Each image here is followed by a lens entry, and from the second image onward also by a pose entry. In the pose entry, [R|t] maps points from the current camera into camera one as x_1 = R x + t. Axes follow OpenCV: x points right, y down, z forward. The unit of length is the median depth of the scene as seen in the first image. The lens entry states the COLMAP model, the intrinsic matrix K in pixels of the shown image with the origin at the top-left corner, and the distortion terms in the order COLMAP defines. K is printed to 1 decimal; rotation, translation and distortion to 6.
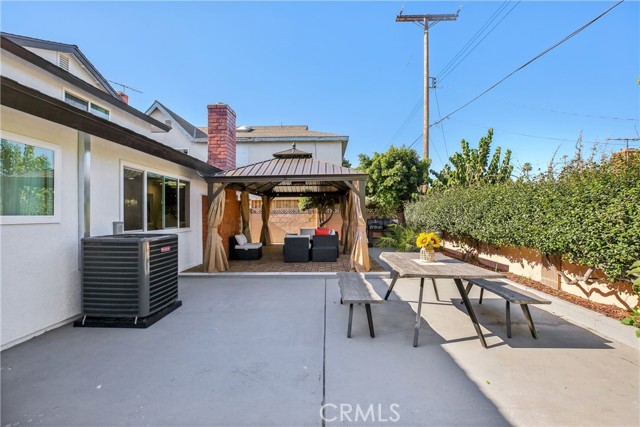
lens RADIAL K [[294.2, 0, 317.8], [0, 294.2, 213.3], [0, 0, 1]] dist [-0.039026, 0.009328]
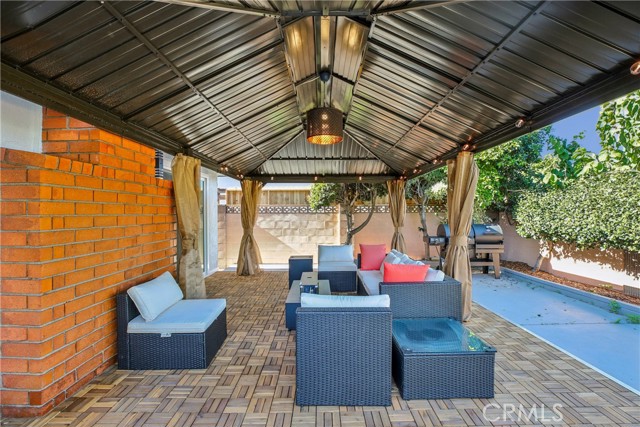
lens RADIAL K [[294.2, 0, 322.1], [0, 294.2, 211.9], [0, 0, 1]] dist [-0.039026, 0.009328]
pose [[0.999413, 0.001071, 0.034240, -0.063318], [-0.000974, 0.999995, -0.002842, -0.001472], [-0.034243, 0.002807, 0.999410, 0.466627]]
